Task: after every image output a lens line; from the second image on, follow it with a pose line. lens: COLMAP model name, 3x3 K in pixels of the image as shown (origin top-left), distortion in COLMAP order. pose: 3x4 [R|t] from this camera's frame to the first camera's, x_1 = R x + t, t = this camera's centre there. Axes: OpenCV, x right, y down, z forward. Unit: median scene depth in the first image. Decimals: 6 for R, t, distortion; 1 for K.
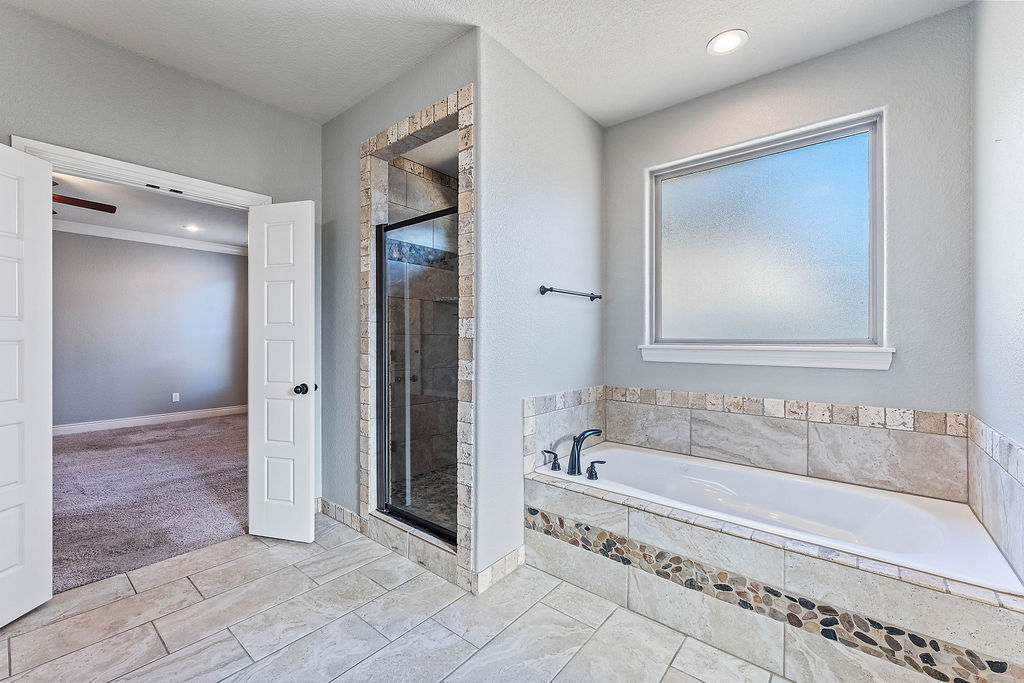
lens RADIAL K [[425.1, 0, 504.8], [0, 425.1, 338.7], [0, 0, 1]] dist [-0.005377, -0.000110]
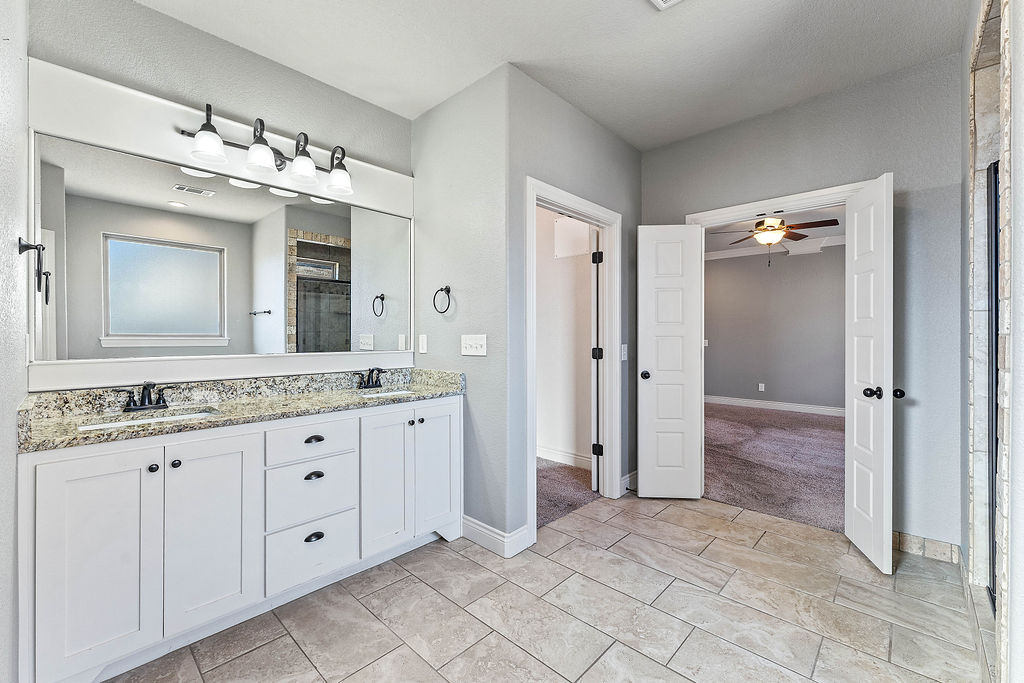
lens RADIAL K [[424.1, 0, 495.6], [0, 424.1, 337.9], [0, 0, 1]] dist [-0.004225, 0.000316]
pose [[-0.087918, 0.006501, -0.996107, 0.565069], [0.000341, 0.999979, 0.006497, -0.000138], [0.996128, 0.000231, -0.087918, 0.363011]]
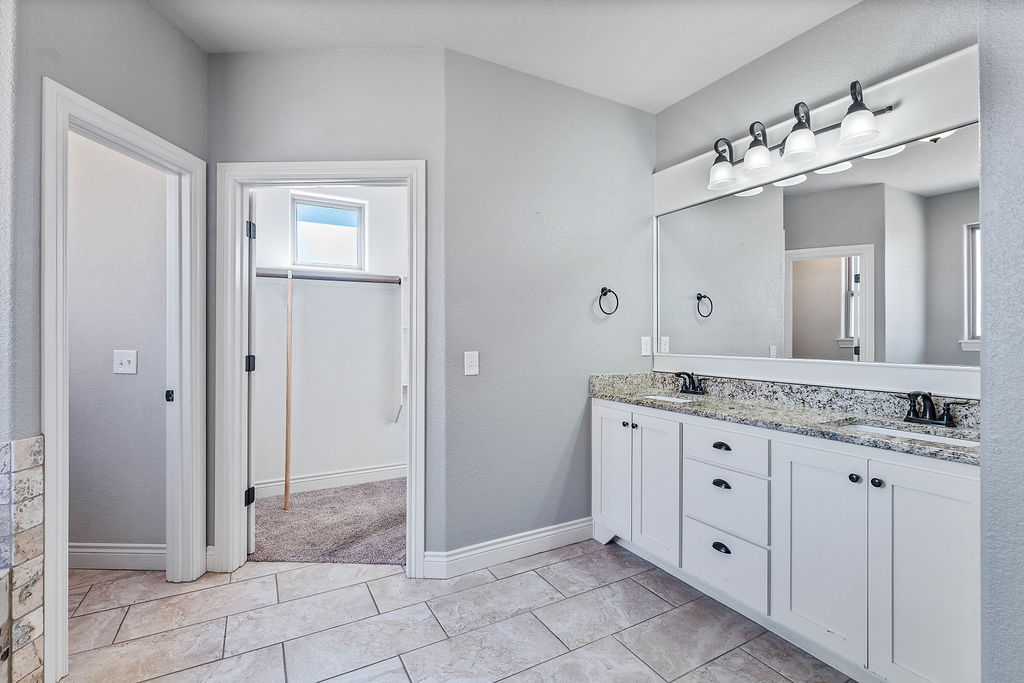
lens RADIAL K [[442.3, 0, 495.8], [0, 442.3, 333.9], [0, 0, 1]] dist [-0.003734, -0.000282]
pose [[-0.926551, 0.001648, 0.376165, -0.287637], [-0.001113, 0.999974, -0.007124, -0.001877], [-0.376167, -0.007020, -0.926525, 0.971090]]
